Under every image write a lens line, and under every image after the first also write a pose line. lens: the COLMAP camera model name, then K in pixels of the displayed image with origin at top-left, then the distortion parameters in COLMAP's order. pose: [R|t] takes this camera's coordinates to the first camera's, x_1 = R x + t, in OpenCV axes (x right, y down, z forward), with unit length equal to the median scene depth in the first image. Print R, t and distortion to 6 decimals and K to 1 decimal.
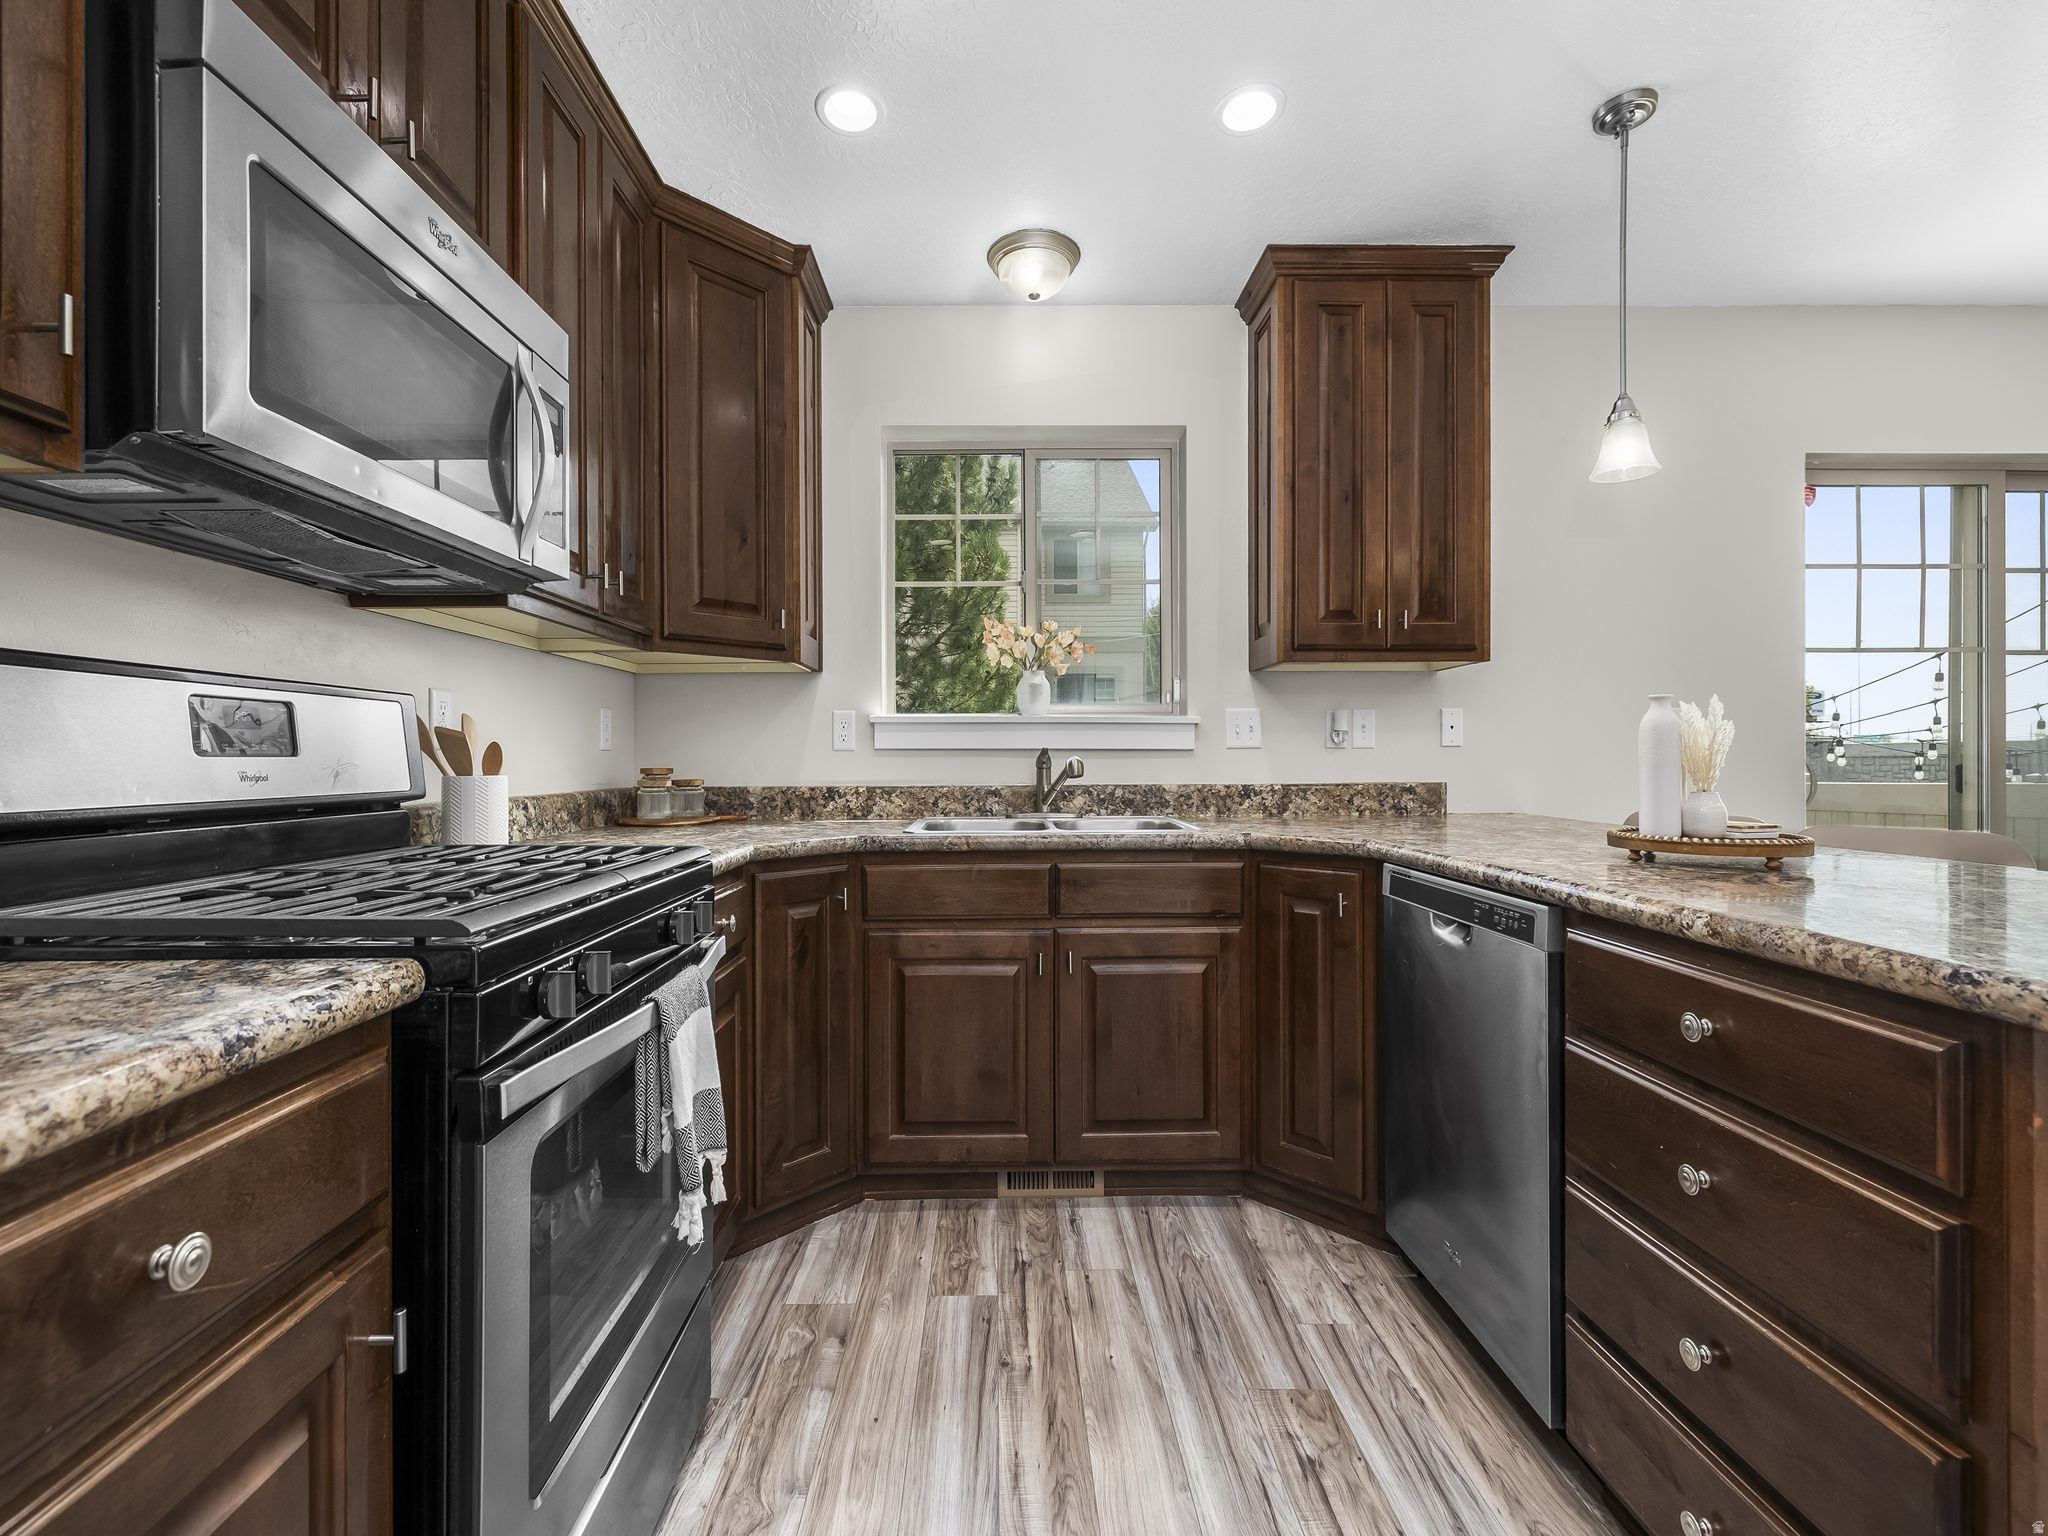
lens RADIAL K [[864.6, 0, 996.6], [0, 864.6, 756.6], [0, 0, 1]] dist [0.002866, -0.000471]
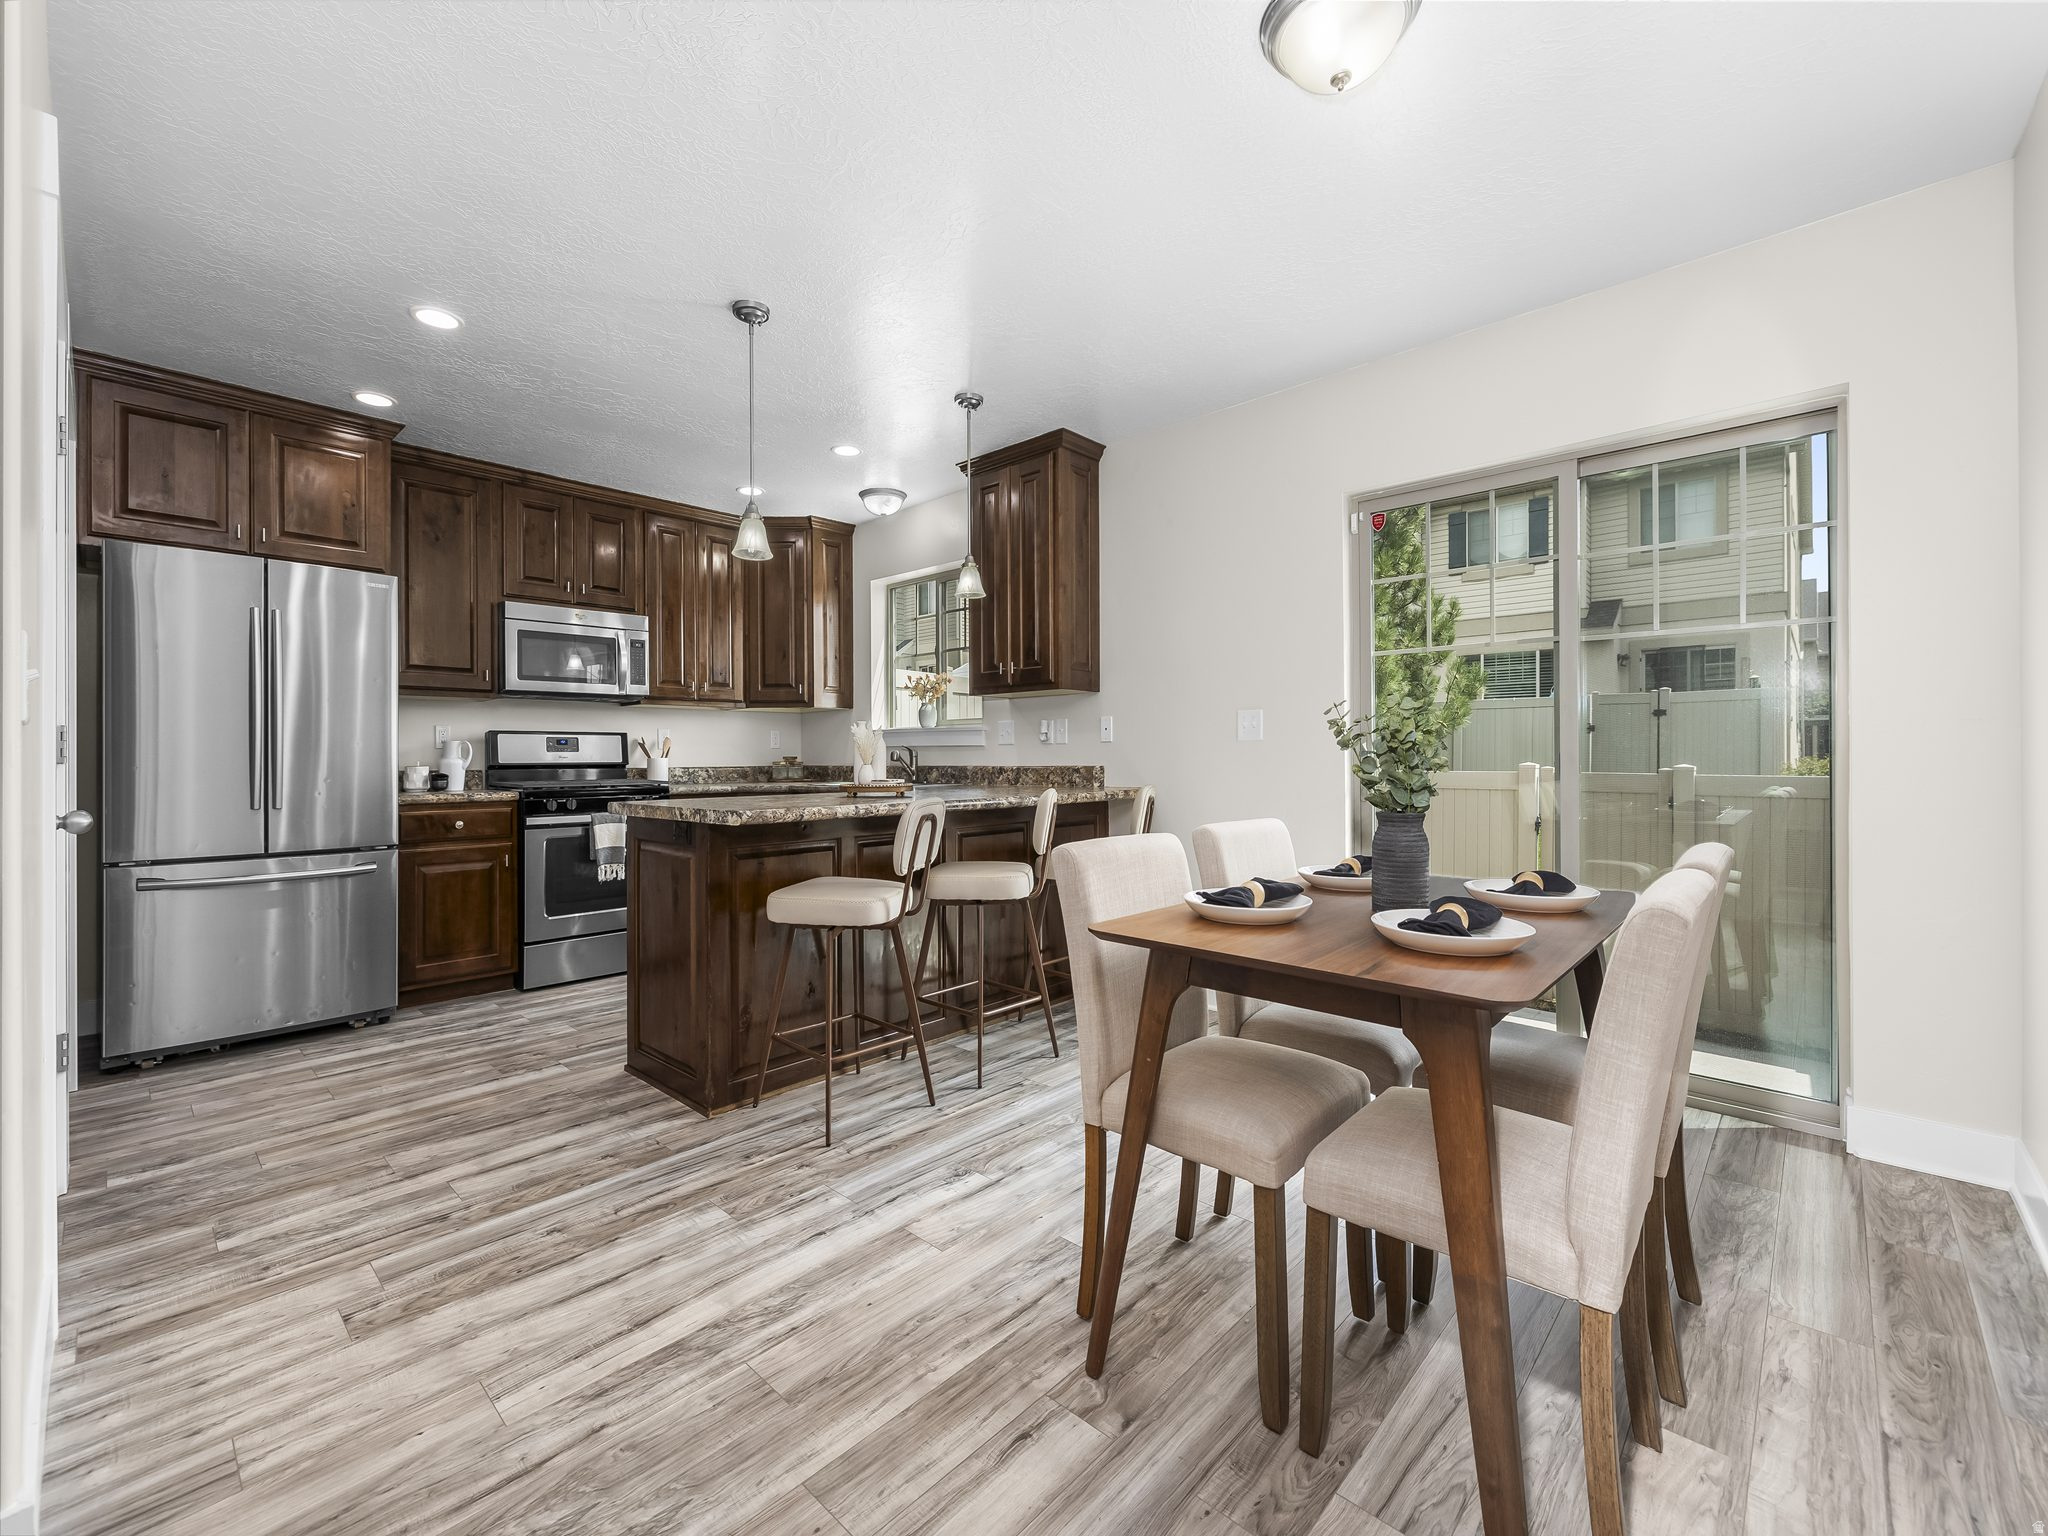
lens RADIAL K [[864.6, 0, 1009.6], [0, 864.6, 753.9], [0, 0, 1]] dist [0.002866, -0.000471]
pose [[0.720348, -0.003505, -0.693604, 1.941906], [0.005144, 0.999987, 0.000289, 0.010755], [0.693594, -0.003776, 0.720357, -0.256774]]
